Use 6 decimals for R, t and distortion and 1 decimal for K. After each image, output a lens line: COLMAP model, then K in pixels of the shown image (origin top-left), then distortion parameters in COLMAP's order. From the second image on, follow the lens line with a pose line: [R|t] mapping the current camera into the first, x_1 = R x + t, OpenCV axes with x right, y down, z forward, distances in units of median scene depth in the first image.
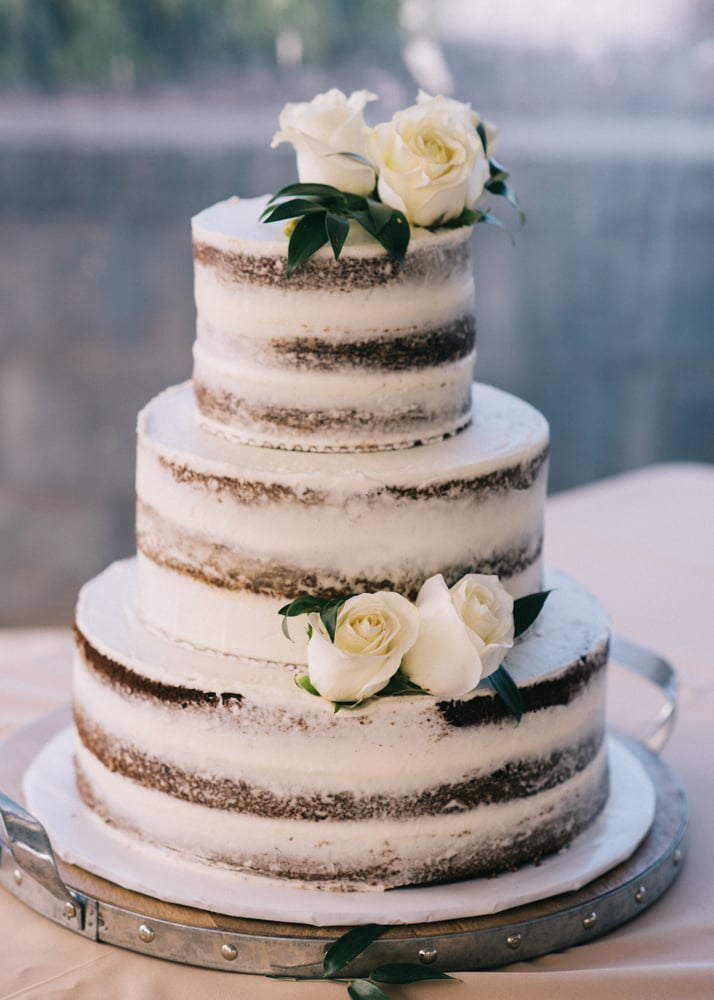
lens RADIAL K [[3167.7, 0, 357.0], [0, 3167.7, 500.0], [0, 0, 1]] dist [0.109013, -0.292606]
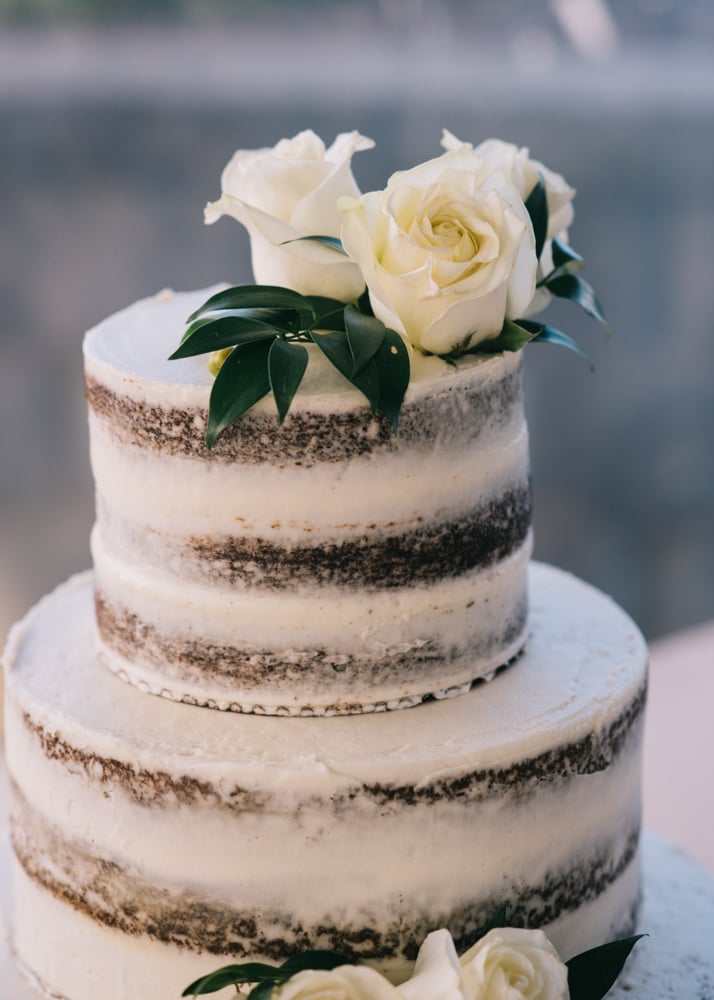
lens RADIAL K [[3167.7, 0, 357.0], [0, 3167.7, 500.0], [0, 0, 1]] dist [0.109013, -0.292606]
pose [[0.995714, 0.008874, -0.092058, 0.063555], [-0.005131, 0.999153, 0.040817, -0.083990], [0.092342, -0.040170, 0.994917, 0.378601]]
